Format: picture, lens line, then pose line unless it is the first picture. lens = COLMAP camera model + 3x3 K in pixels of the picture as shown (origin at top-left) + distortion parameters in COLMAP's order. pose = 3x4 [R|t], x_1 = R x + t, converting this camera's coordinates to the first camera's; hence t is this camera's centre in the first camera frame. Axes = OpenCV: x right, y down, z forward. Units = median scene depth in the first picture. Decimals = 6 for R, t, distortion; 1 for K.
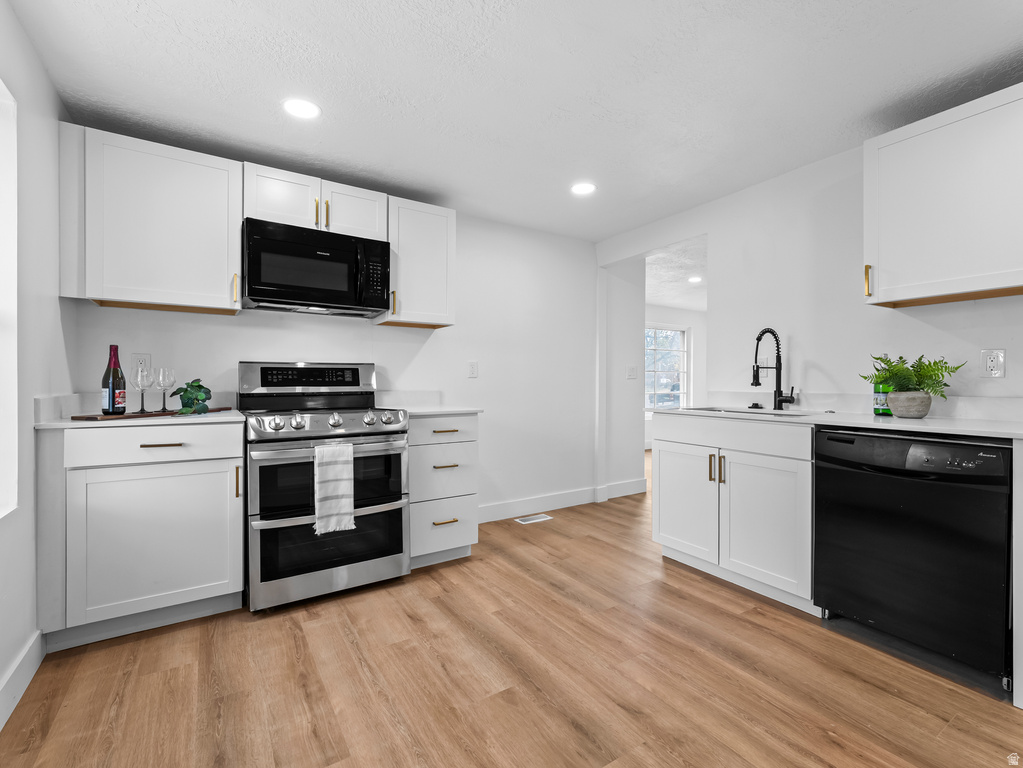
lens RADIAL K [[468.8, 0, 511.5], [0, 468.8, 383.3], [0, 0, 1]] dist [0.001871, 0.000310]
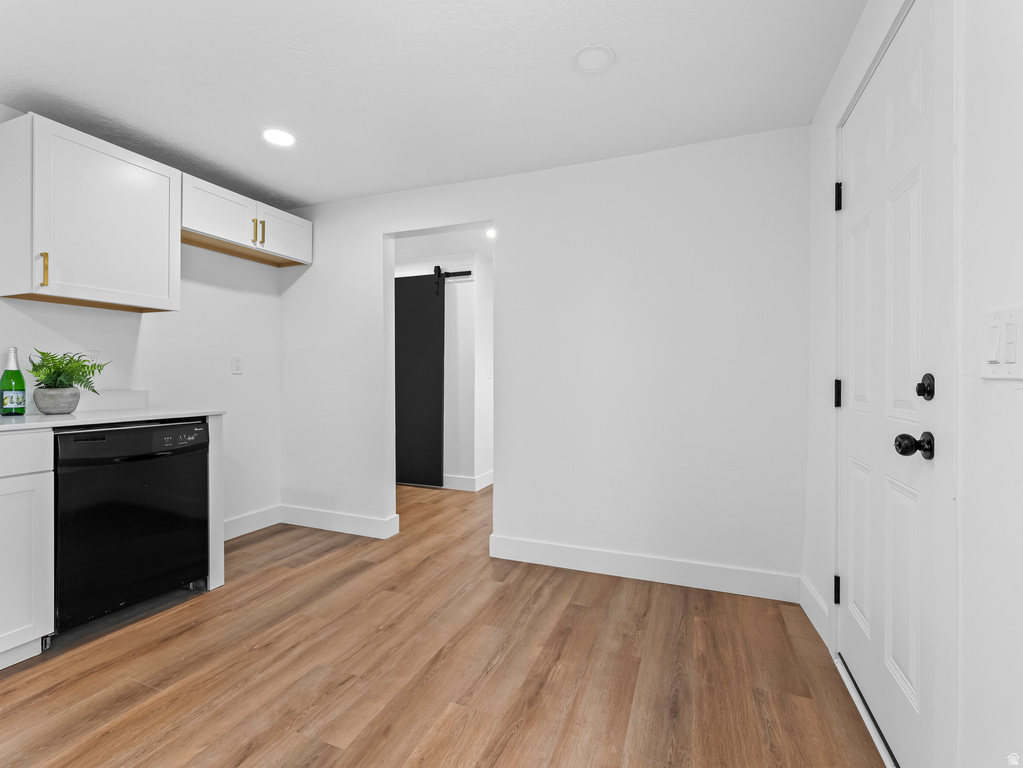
lens RADIAL K [[468.8, 0, 510.3], [0, 468.8, 378.9], [0, 0, 1]] dist [0.001871, 0.000310]
pose [[-0.581659, -0.002117, 0.813430, -0.678009], [0.000184, 0.999996, 0.002734, -0.005033], [-0.813433, 0.001740, -0.581657, 1.008069]]
